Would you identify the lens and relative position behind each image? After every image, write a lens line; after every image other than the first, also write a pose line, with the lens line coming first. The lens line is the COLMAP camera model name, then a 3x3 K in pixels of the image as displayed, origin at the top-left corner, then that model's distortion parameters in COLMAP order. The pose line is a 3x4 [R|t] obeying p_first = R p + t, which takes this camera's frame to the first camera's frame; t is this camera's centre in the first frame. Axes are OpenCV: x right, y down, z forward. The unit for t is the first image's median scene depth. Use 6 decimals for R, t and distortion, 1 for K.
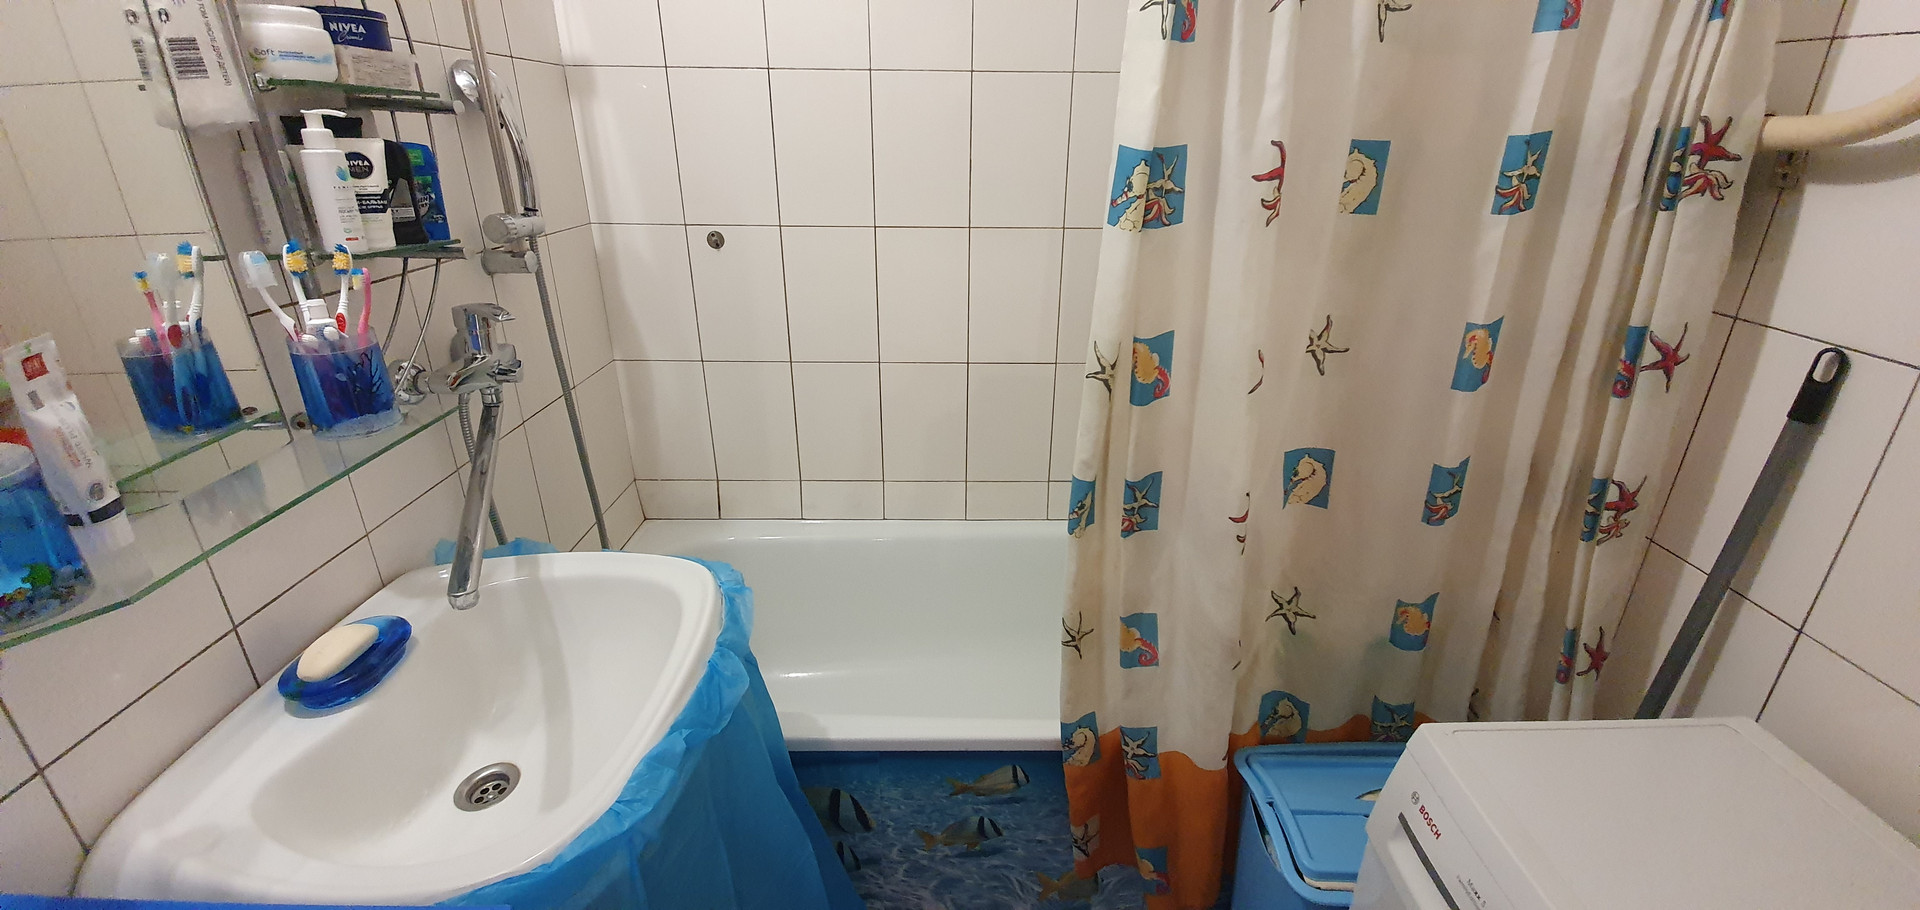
lens RADIAL K [[773.3, 0, 926.4], [0, 773.3, 455.0], [0, 0, 1]] dist [0.018584, -0.018026]
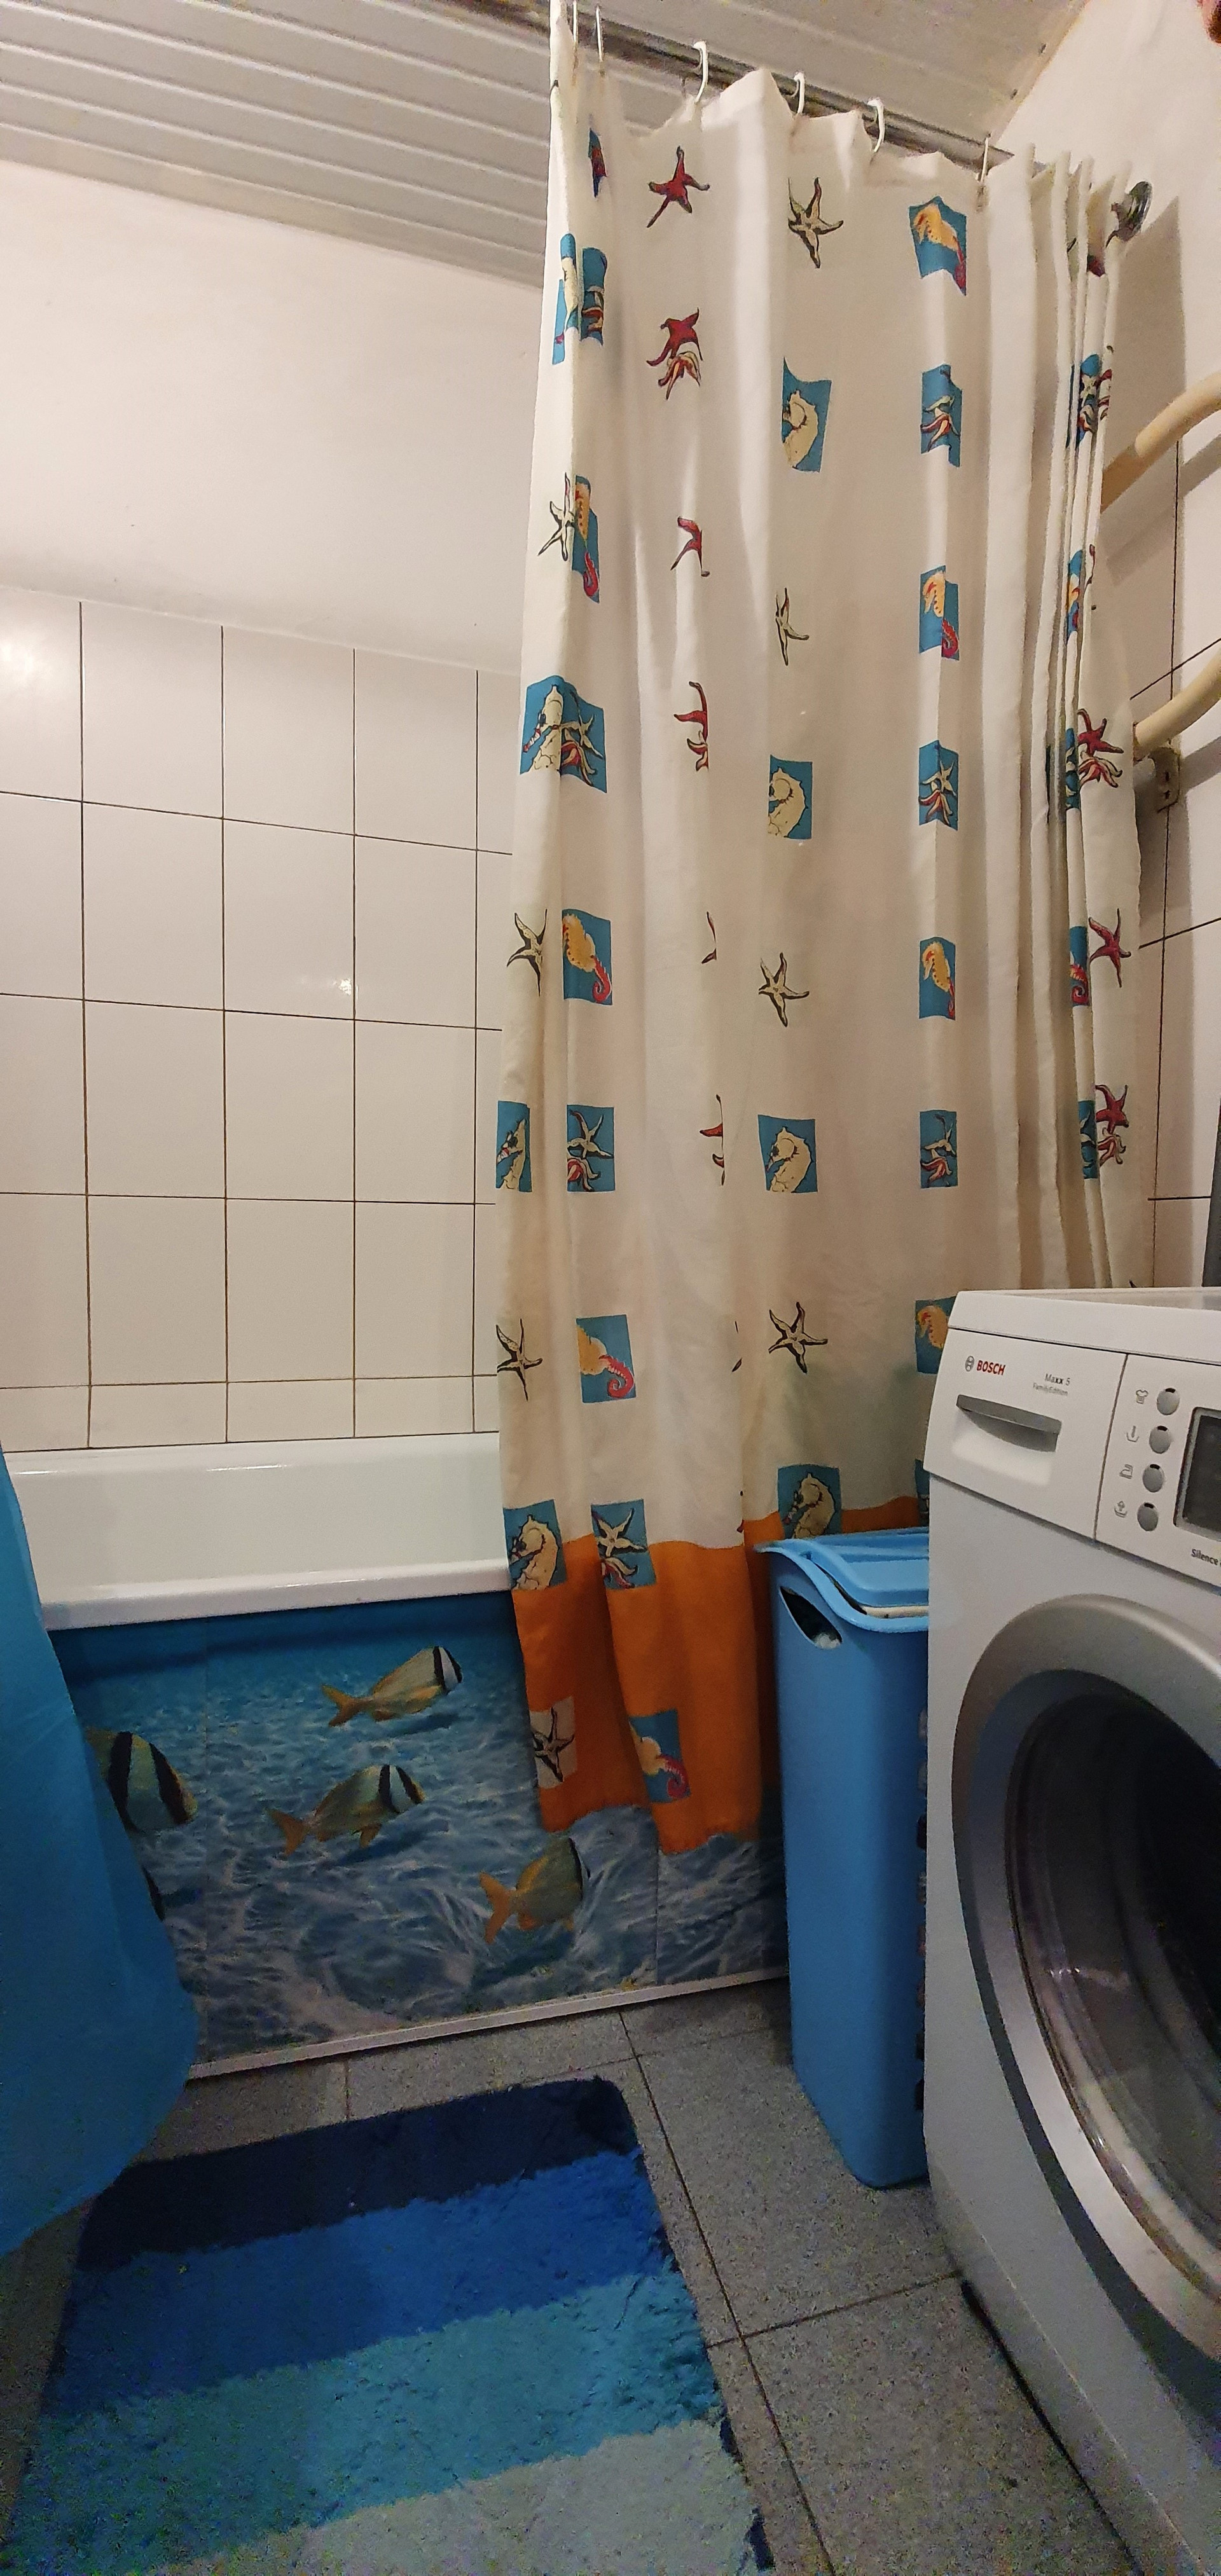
lens RADIAL K [[1058.7, 0, 610.5], [0, 1058.7, 1288.0], [0, 0, 1]] dist [-0.000098, 0.000070]
pose [[0.959173, 0.005539, 0.282765, 0.006120], [0.091458, 0.940012, -0.328652, 0.500804], [-0.267623, 0.341096, 0.901128, 0.111454]]
